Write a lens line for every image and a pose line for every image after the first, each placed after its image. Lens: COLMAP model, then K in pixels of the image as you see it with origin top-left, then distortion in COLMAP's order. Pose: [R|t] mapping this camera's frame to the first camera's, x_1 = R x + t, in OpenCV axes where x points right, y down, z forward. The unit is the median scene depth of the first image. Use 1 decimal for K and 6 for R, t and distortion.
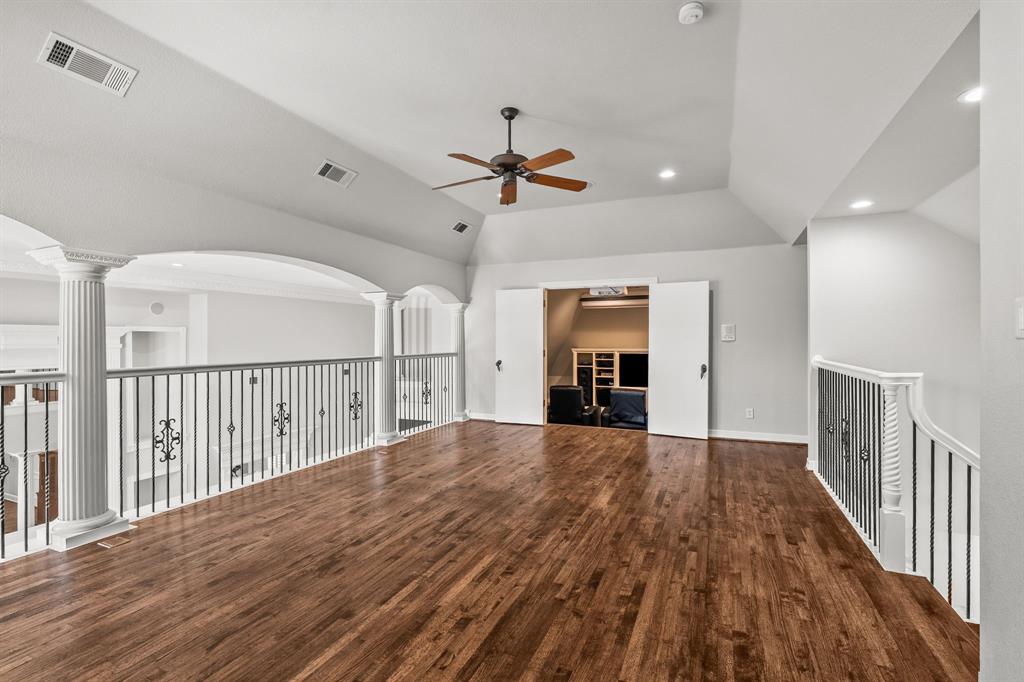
lens RADIAL K [[457.0, 0, 516.7], [0, 457.0, 344.6], [0, 0, 1]] dist [0.024036, 0.000051]
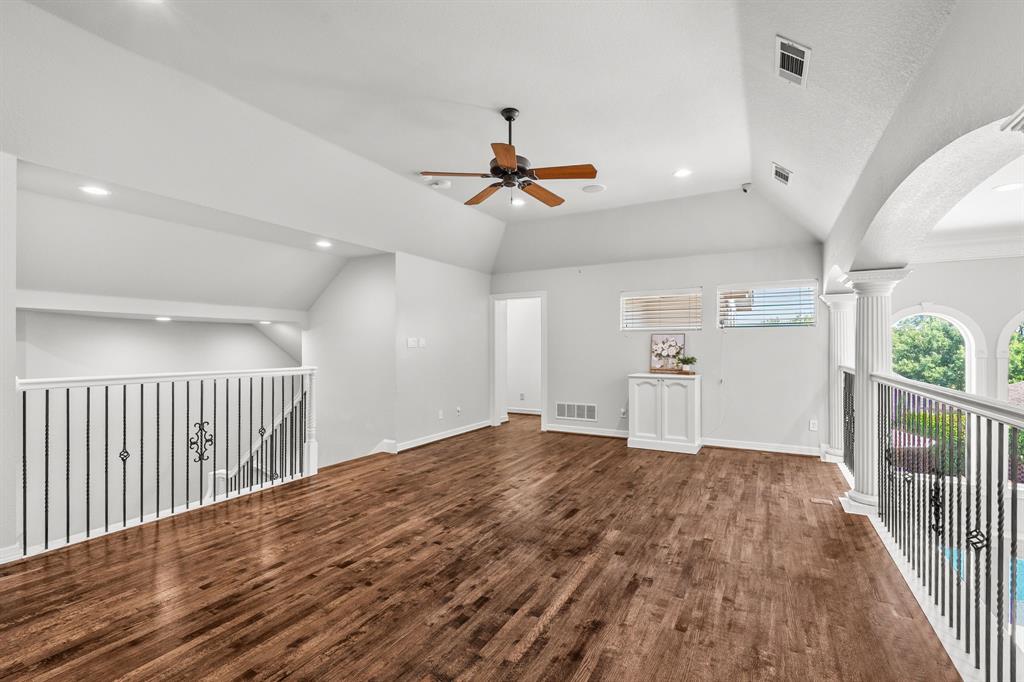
lens RADIAL K [[457.0, 0, 516.7], [0, 457.0, 344.6], [0, 0, 1]] dist [0.024036, 0.000051]
pose [[-0.995172, 0.004428, 0.098045, -0.128752], [0.005055, 0.999968, 0.006141, -0.023687], [-0.098015, 0.006607, -0.995163, 2.053695]]
